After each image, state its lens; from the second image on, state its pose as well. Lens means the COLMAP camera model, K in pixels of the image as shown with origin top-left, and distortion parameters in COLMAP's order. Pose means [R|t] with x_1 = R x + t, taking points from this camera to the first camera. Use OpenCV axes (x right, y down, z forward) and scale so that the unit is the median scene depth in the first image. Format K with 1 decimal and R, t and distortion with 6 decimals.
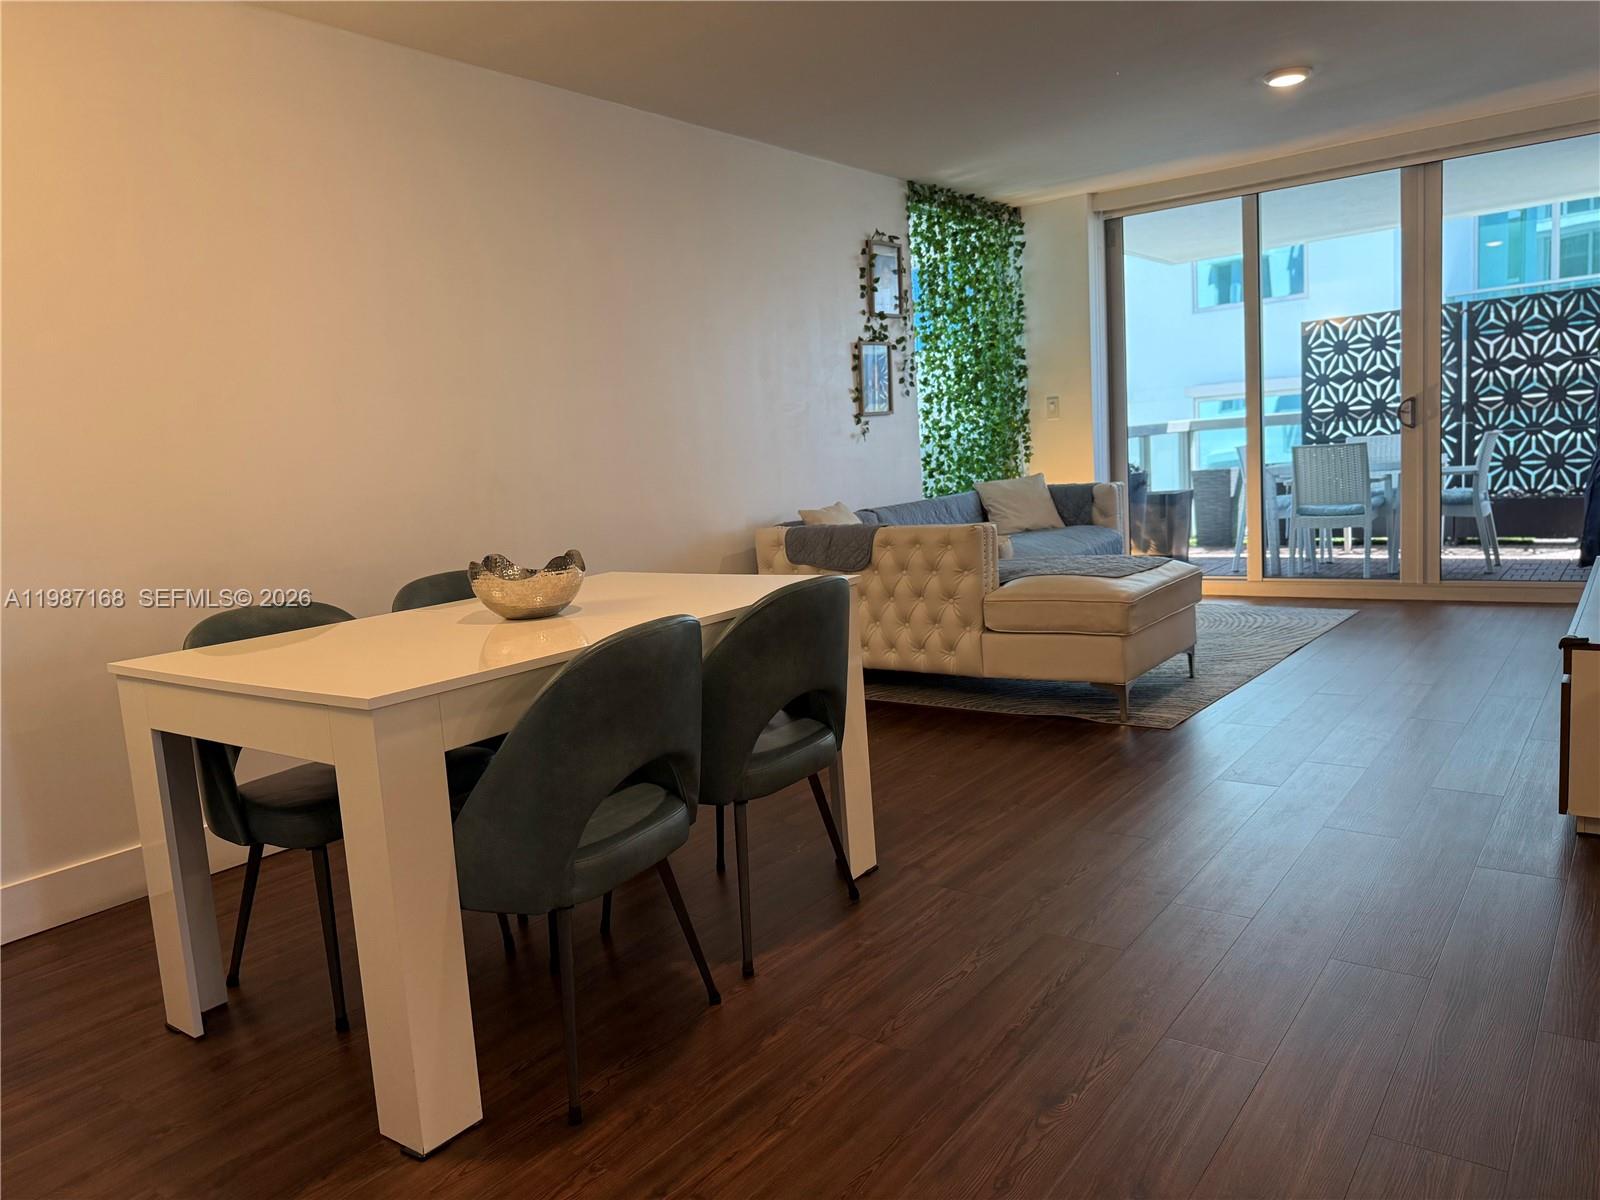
lens RADIAL K [[1118.3, 0, 802.5], [0, 1118.3, 600.0], [0, 0, 1]] dist [0.050628, -0.075008]
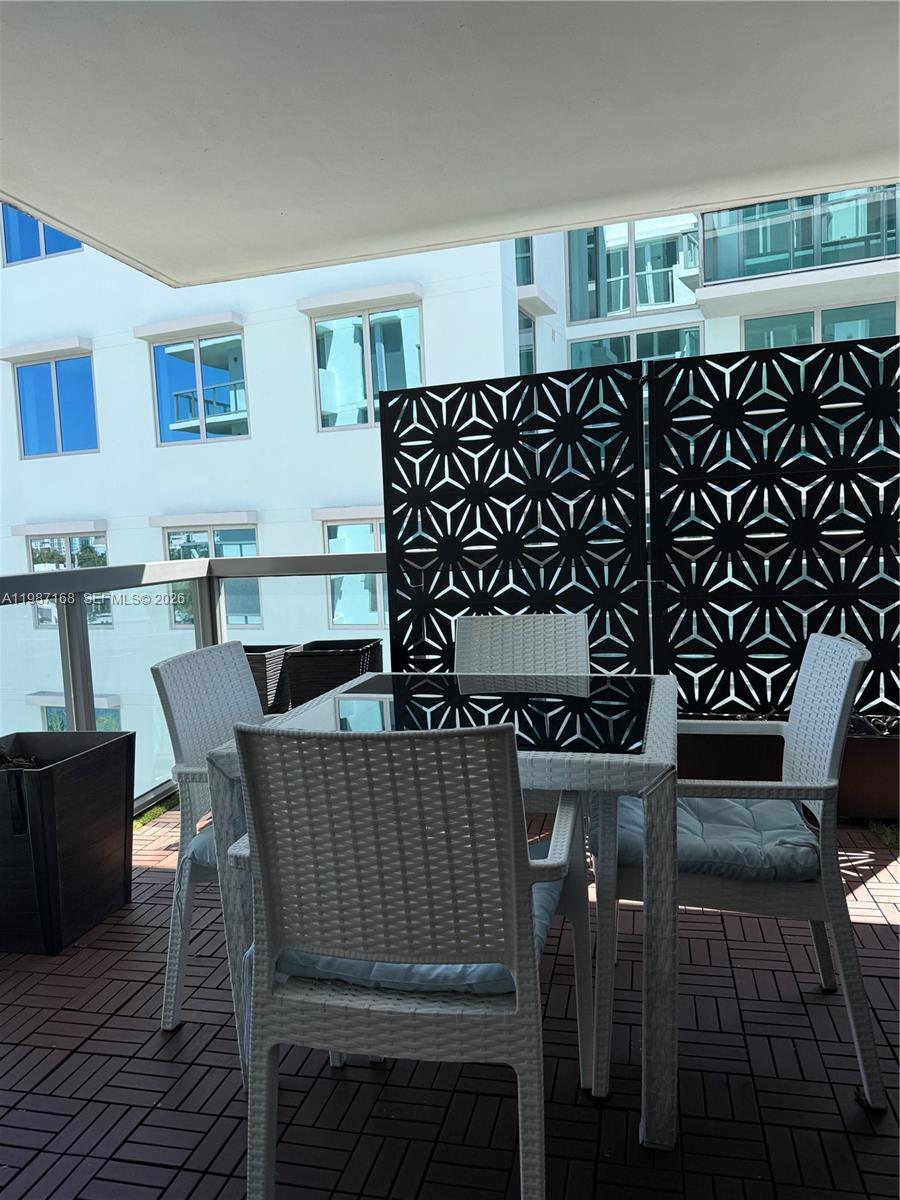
lens RADIAL K [[838.7, 0, 447.6], [0, 838.7, 600.1], [0, 0, 1]] dist [0.050628, -0.075008]
pose [[0.916923, -0.008318, 0.398977, 0.316086], [0.038485, 0.996966, -0.067662, -0.118373], [-0.397204, 0.077395, 0.914461, 0.633680]]
